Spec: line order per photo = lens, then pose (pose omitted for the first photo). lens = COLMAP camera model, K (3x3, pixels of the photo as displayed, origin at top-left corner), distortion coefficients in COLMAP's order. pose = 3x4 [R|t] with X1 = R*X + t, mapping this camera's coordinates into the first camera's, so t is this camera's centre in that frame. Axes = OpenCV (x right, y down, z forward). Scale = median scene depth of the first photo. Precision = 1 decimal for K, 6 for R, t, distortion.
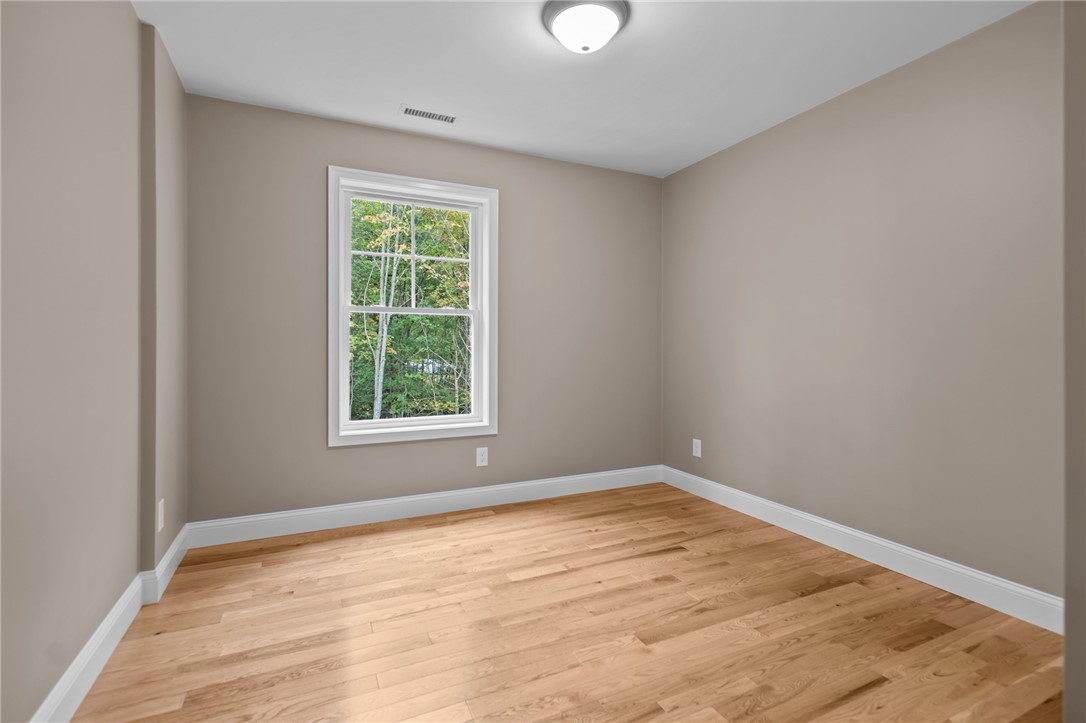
lens RADIAL K [[500.7, 0, 545.2], [0, 500.7, 356.8], [0, 0, 1]] dist [0.008794, 0.000043]
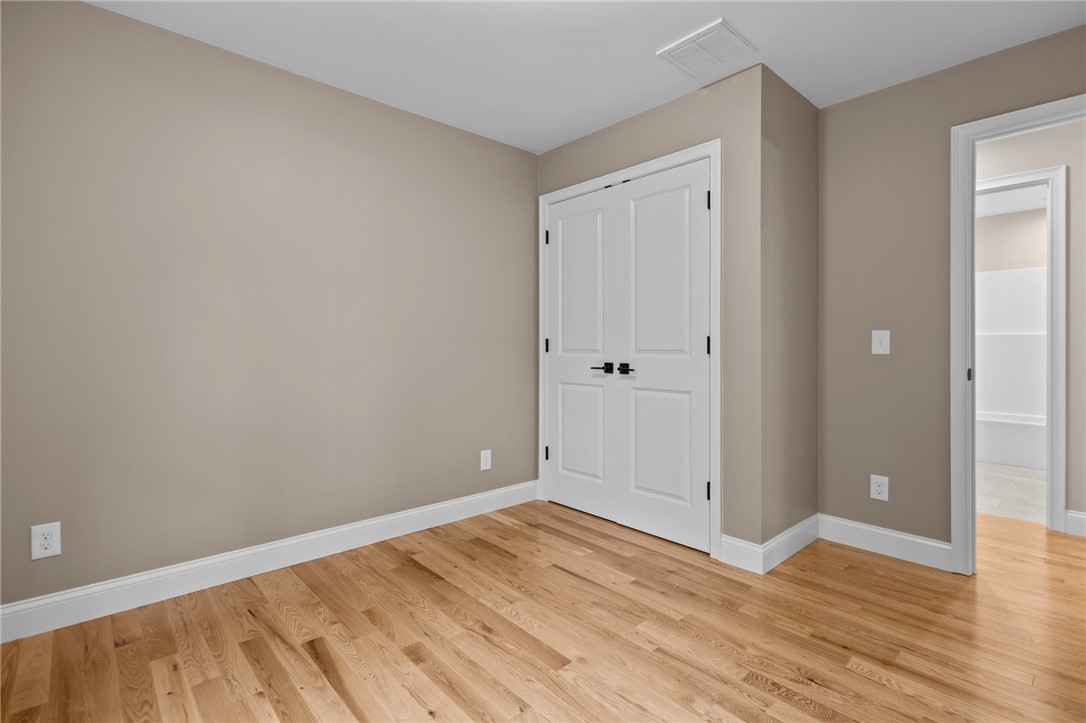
lens RADIAL K [[503.3, 0, 546.8], [0, 503.3, 361.4], [0, 0, 1]] dist [0.005040, -0.000028]
pose [[-0.283003, -0.029871, 0.958654, -0.533380], [0.020283, 0.999105, 0.037119, -0.017235], [-0.958905, 0.029949, -0.282143, 1.026064]]
